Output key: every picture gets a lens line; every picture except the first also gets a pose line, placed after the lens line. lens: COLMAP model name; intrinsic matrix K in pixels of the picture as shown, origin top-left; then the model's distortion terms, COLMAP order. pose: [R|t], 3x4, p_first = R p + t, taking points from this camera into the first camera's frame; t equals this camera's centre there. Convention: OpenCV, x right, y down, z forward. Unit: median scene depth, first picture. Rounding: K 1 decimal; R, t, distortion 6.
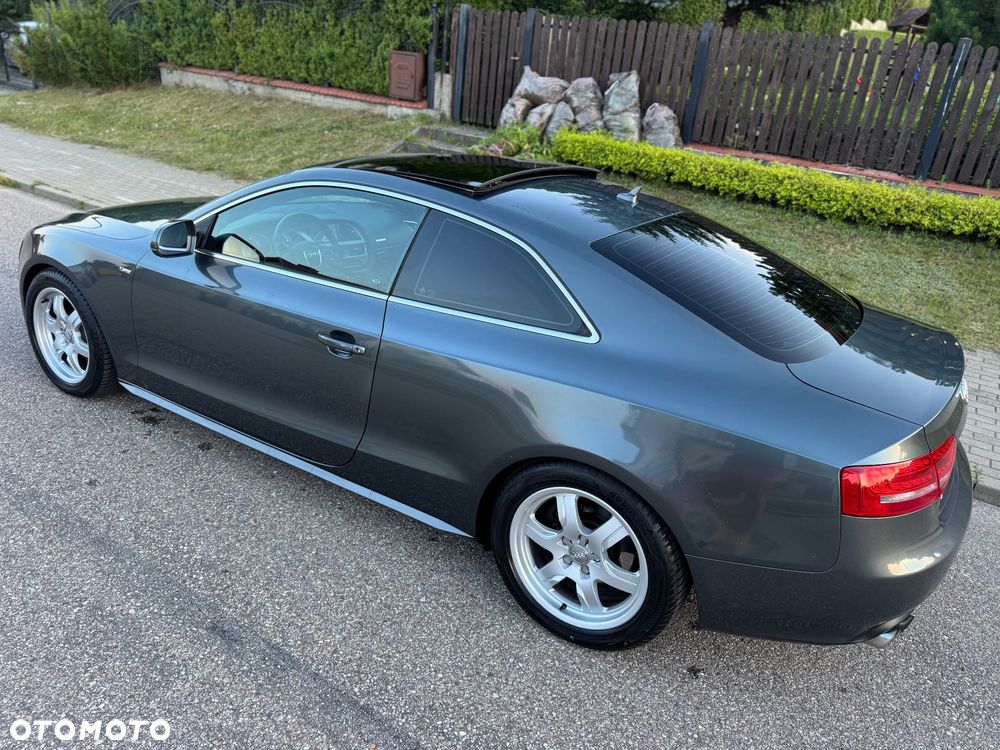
lens RADIAL K [[709.4, 0, 527.7], [0, 709.4, 394.9], [0, 0, 1]] dist [0.023543, -0.032283]
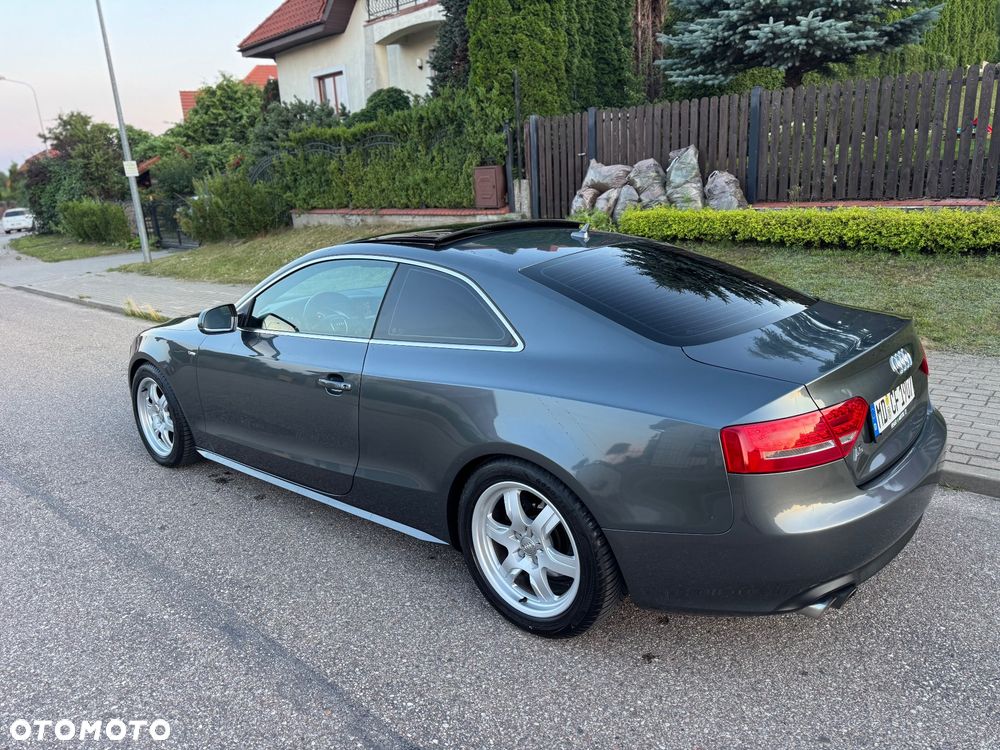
lens RADIAL K [[709.4, 0, 516.7], [0, 709.4, 393.1], [0, 0, 1]] dist [0.023543, -0.032283]
pose [[0.975332, -0.099285, -0.197156, 0.194362], [0.071421, 0.987036, -0.143735, 0.098656], [0.208871, 0.126109, 0.969778, -0.055385]]
